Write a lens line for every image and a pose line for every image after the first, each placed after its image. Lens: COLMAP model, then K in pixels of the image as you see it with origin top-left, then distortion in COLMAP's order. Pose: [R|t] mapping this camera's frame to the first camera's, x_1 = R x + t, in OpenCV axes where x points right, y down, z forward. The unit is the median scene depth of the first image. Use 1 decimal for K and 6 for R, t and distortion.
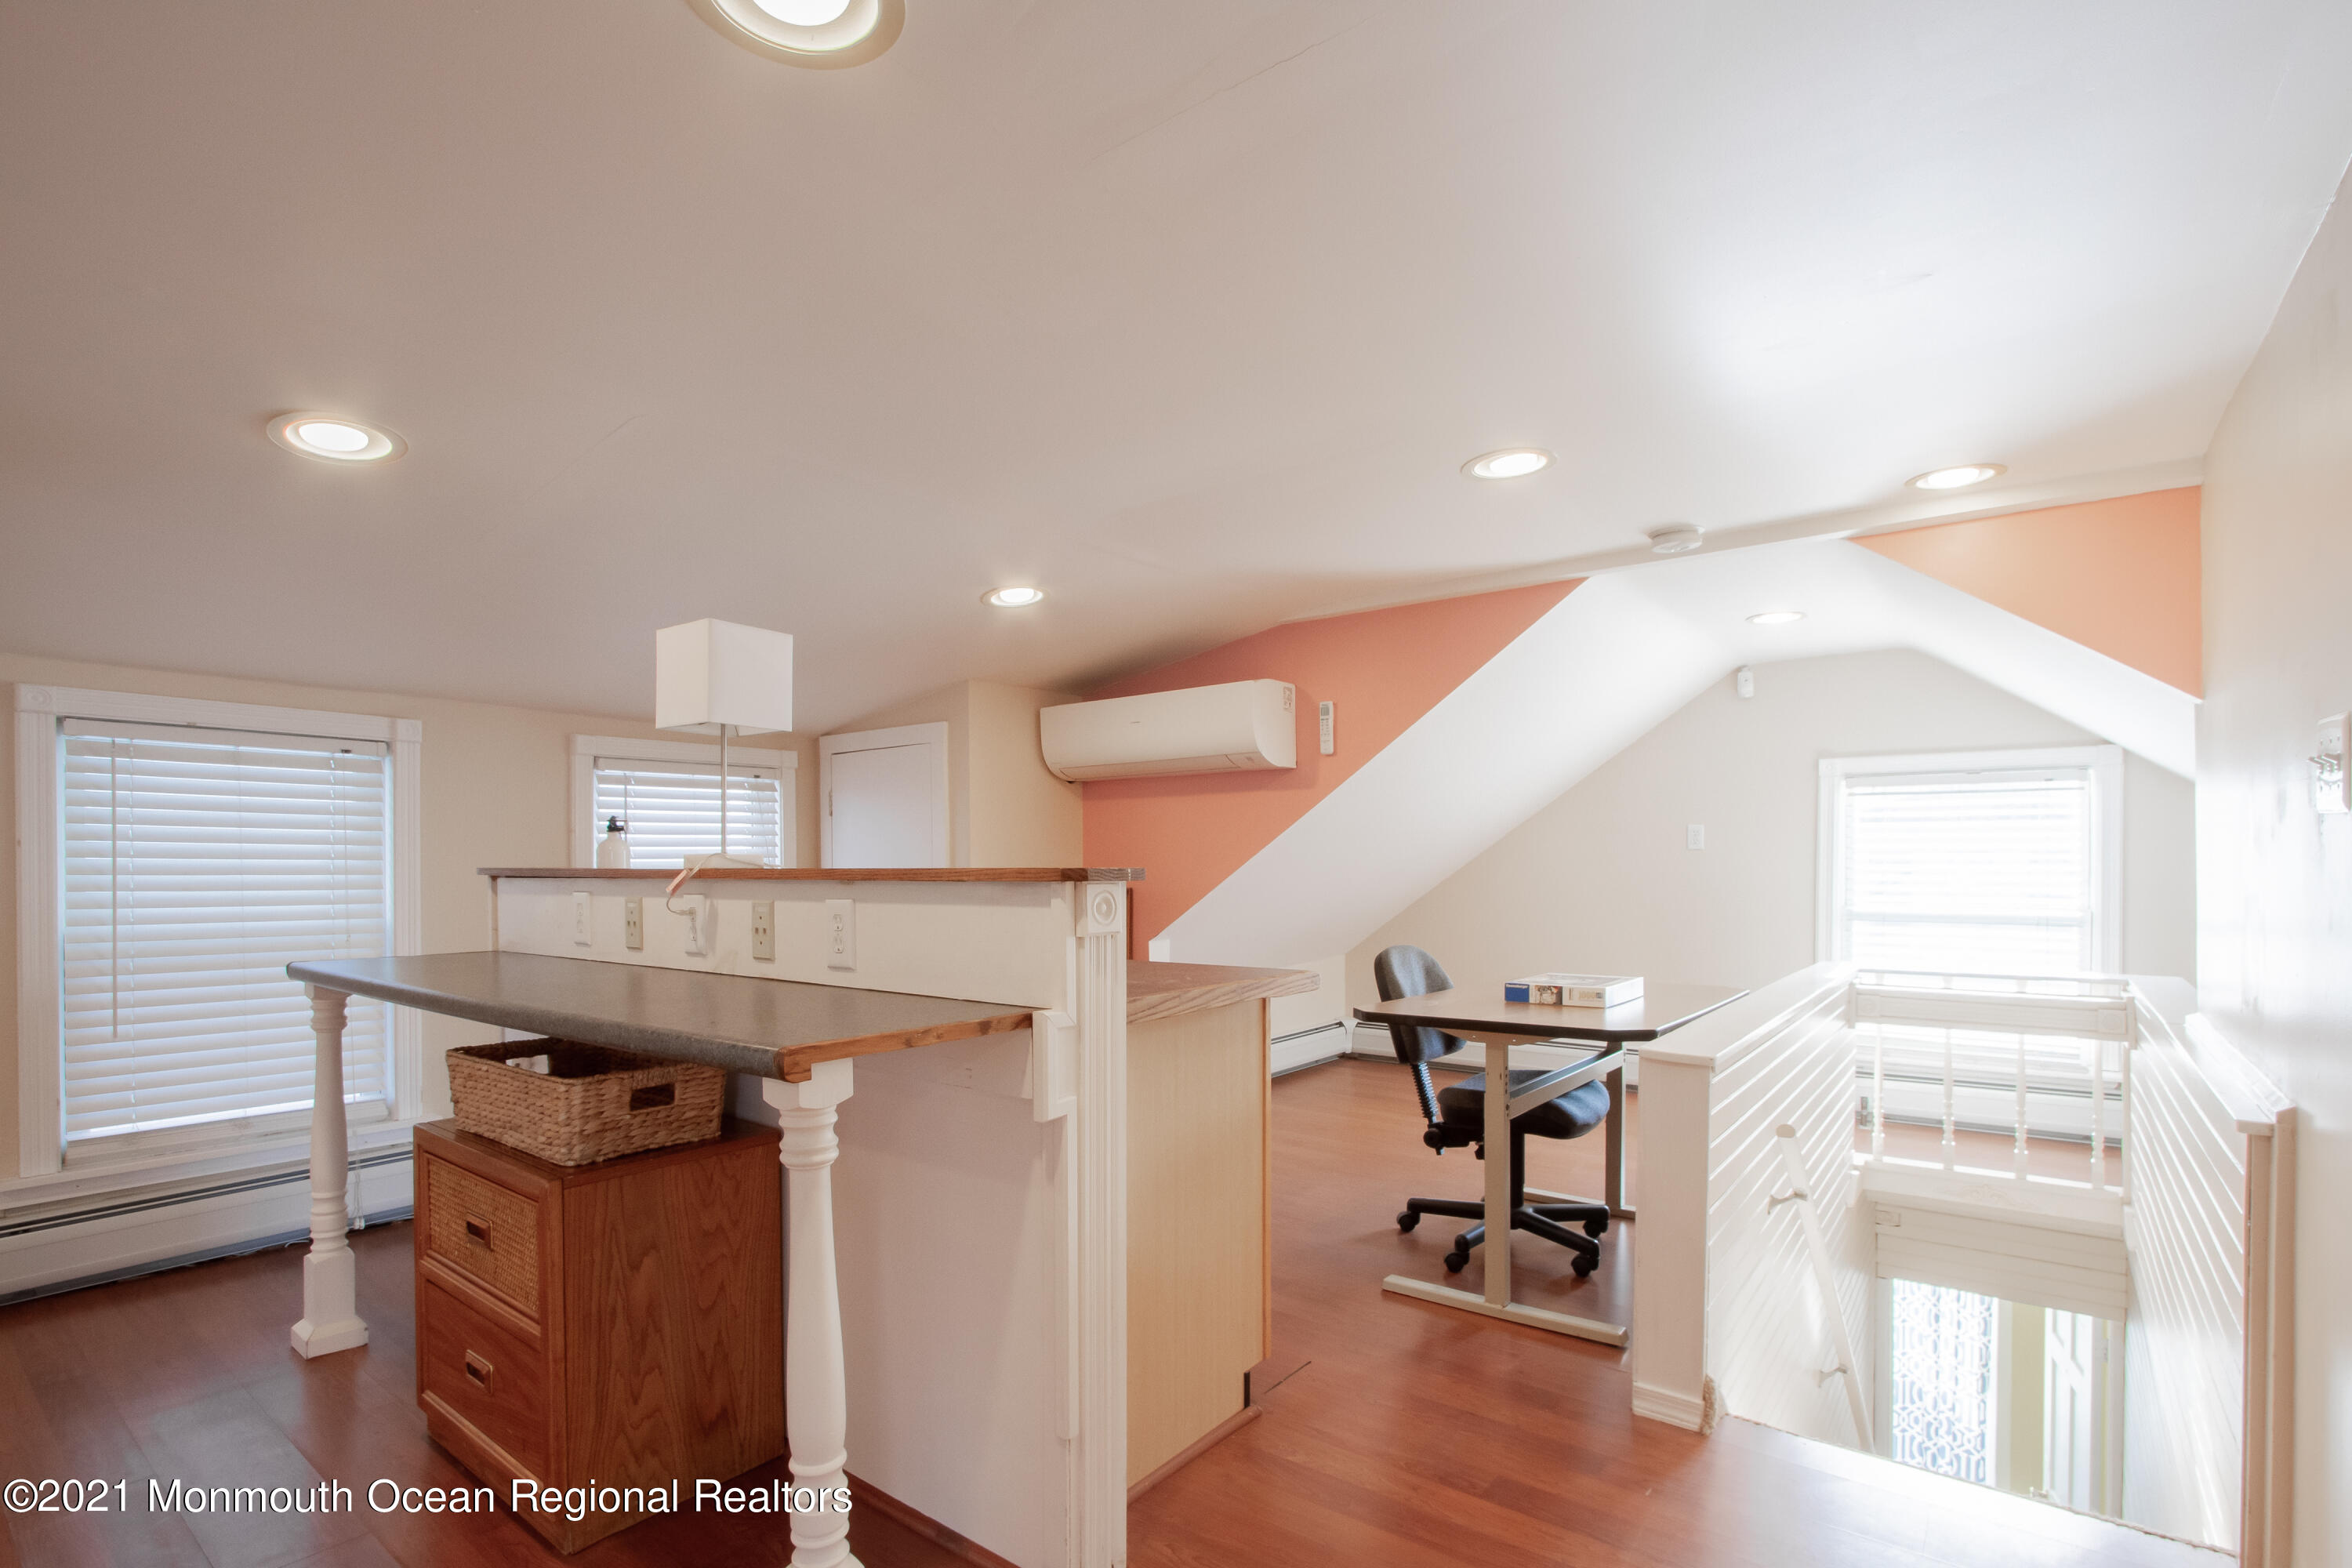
lens RADIAL K [[1079.7, 0, 1171.3], [0, 1079.7, 859.0], [0, 0, 1]] dist [-0.017806, -0.000192]
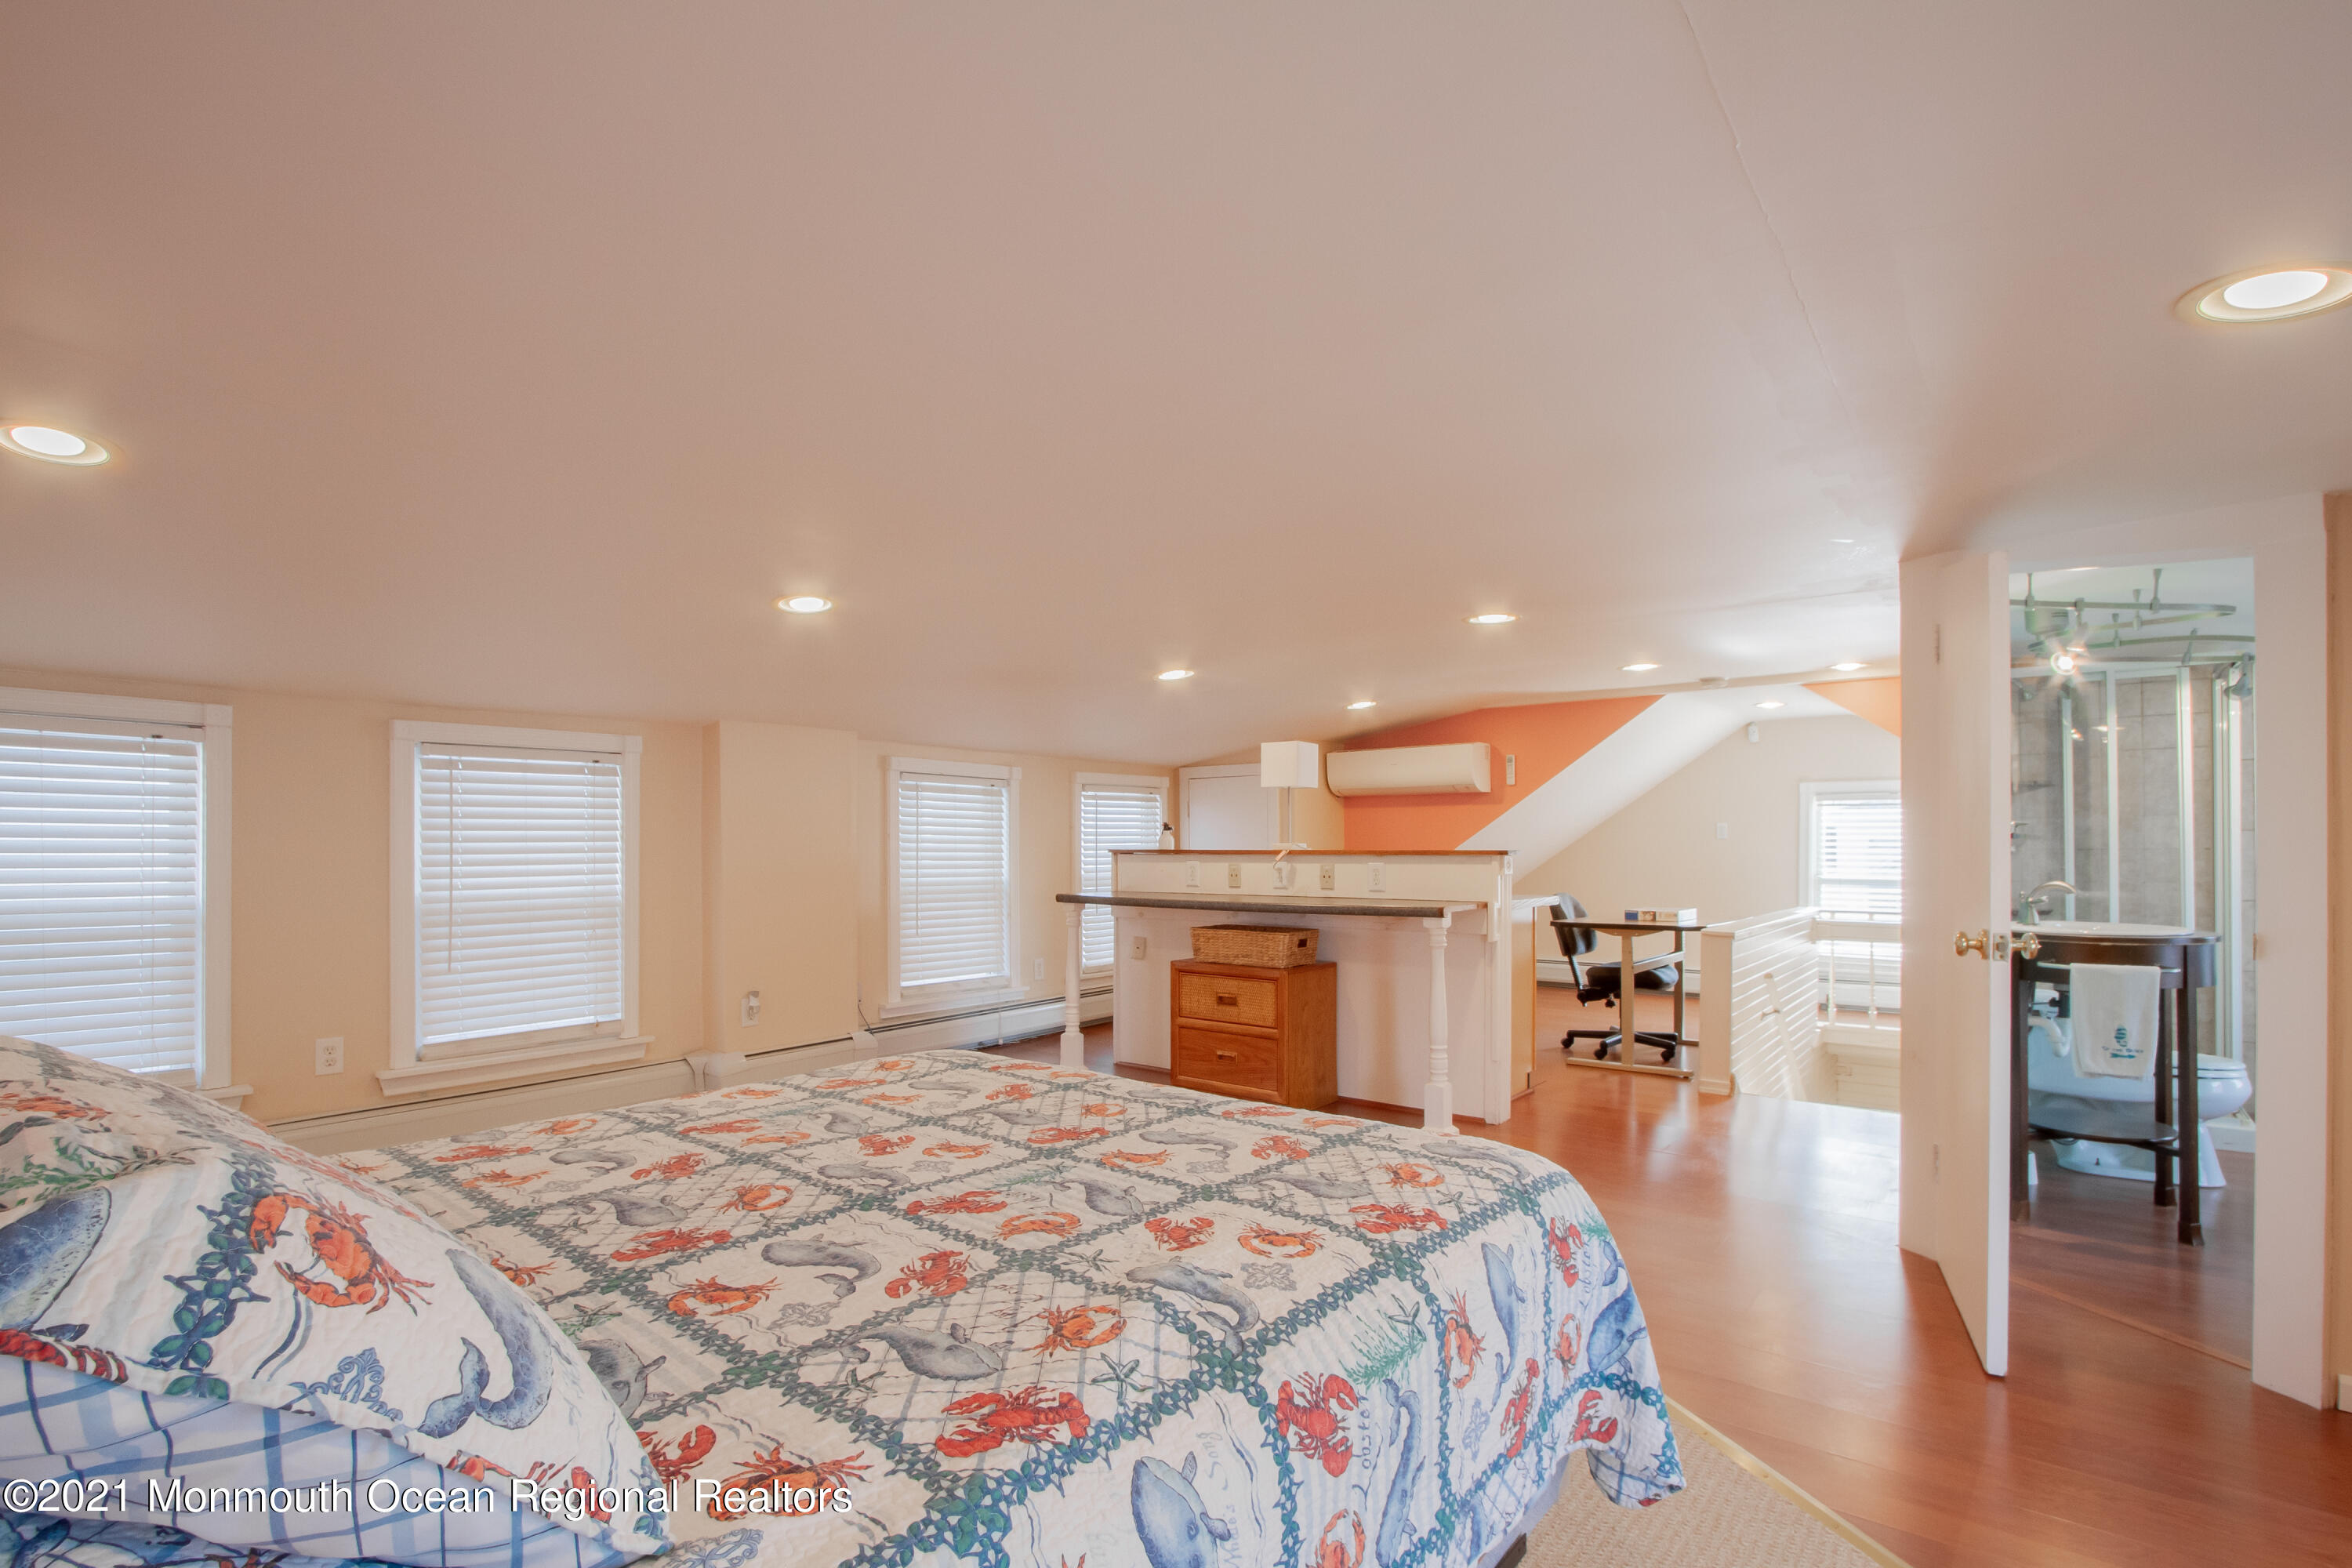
lens RADIAL K [[1096.8, 0, 1183.8], [0, 1096.8, 829.1], [0, 0, 1]] dist [-0.000818, 0.000091]
pose [[0.999994, 0.002525, 0.002502, -0.443285], [-0.002503, 0.999957, -0.008963, -0.009971], [-0.002524, 0.008957, 0.999957, -0.879902]]
